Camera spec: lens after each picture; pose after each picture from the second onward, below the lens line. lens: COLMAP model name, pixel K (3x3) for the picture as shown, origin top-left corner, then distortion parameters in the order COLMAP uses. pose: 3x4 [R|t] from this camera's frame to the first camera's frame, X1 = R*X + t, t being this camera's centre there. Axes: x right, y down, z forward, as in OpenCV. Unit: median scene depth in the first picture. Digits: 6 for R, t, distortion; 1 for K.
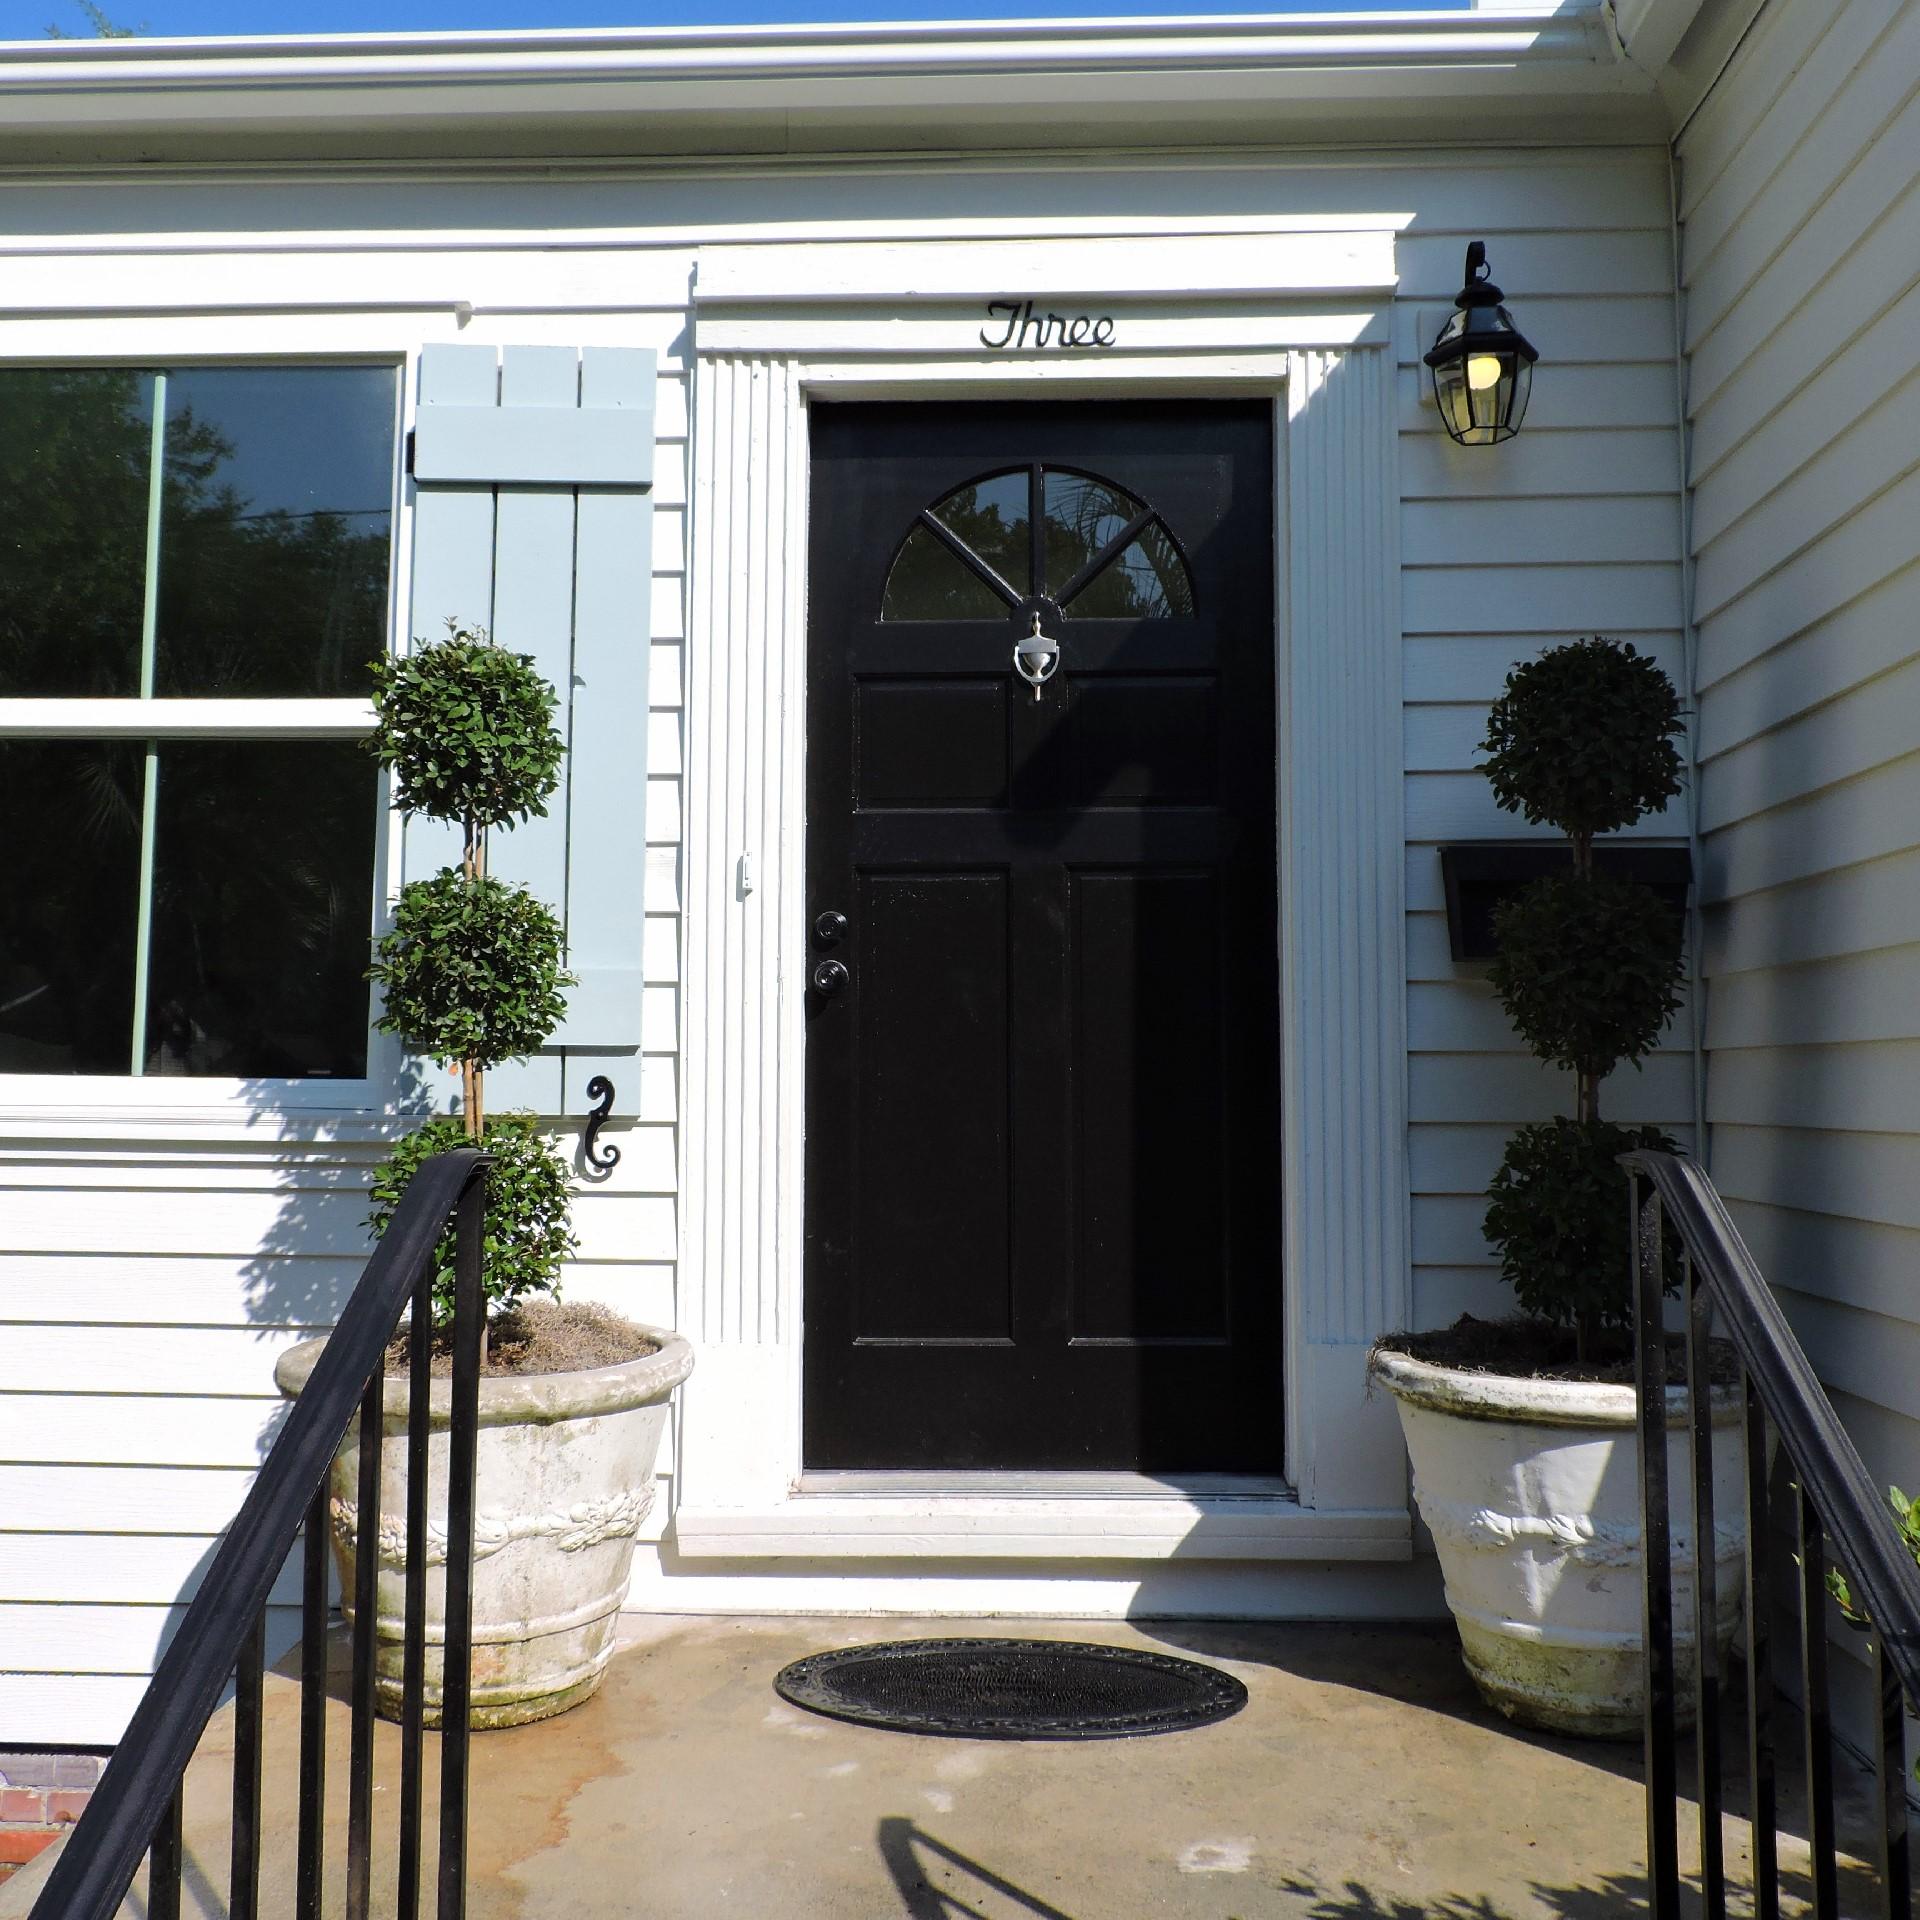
lens RADIAL K [[1840.1, 0, 982.7], [0, 1840.1, 918.2], [0, 0, 1]] dist [-0.007832, -0.023890]
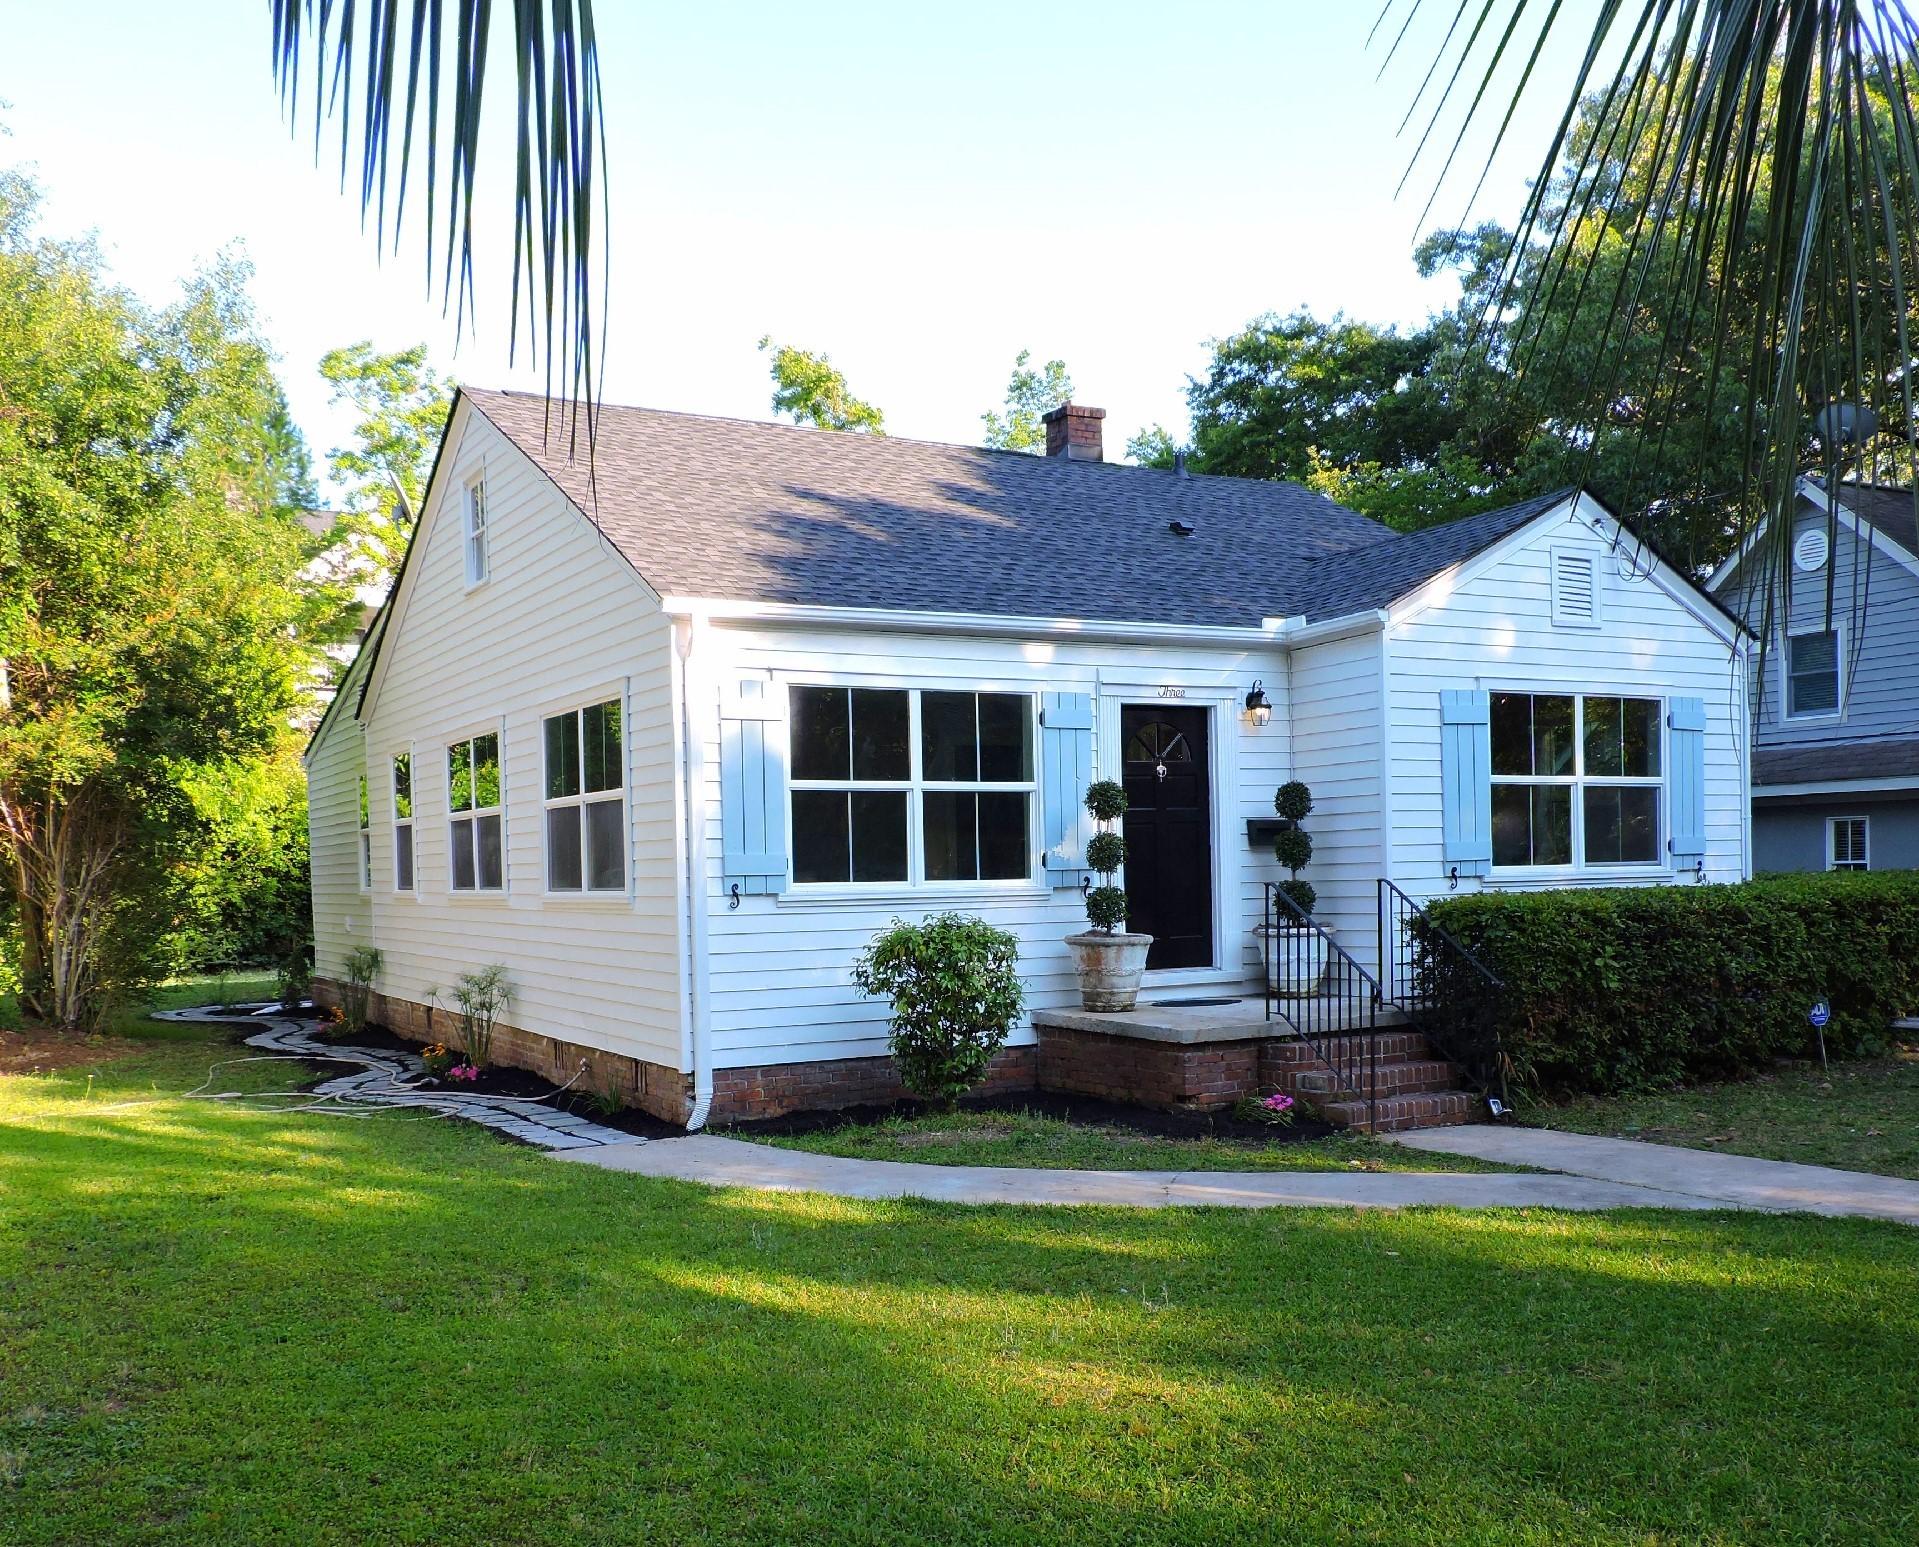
lens RADIAL K [[1874.3, 0, 960.1], [0, 1874.3, 918.0], [0, 0, 1]] dist [-0.018809, -0.006408]
pose [[0.846305, -0.039654, 0.531220, -2.731233], [-0.017243, 0.994664, 0.101719, -0.248737], [-0.532419, -0.095245, 0.841106, -2.423448]]
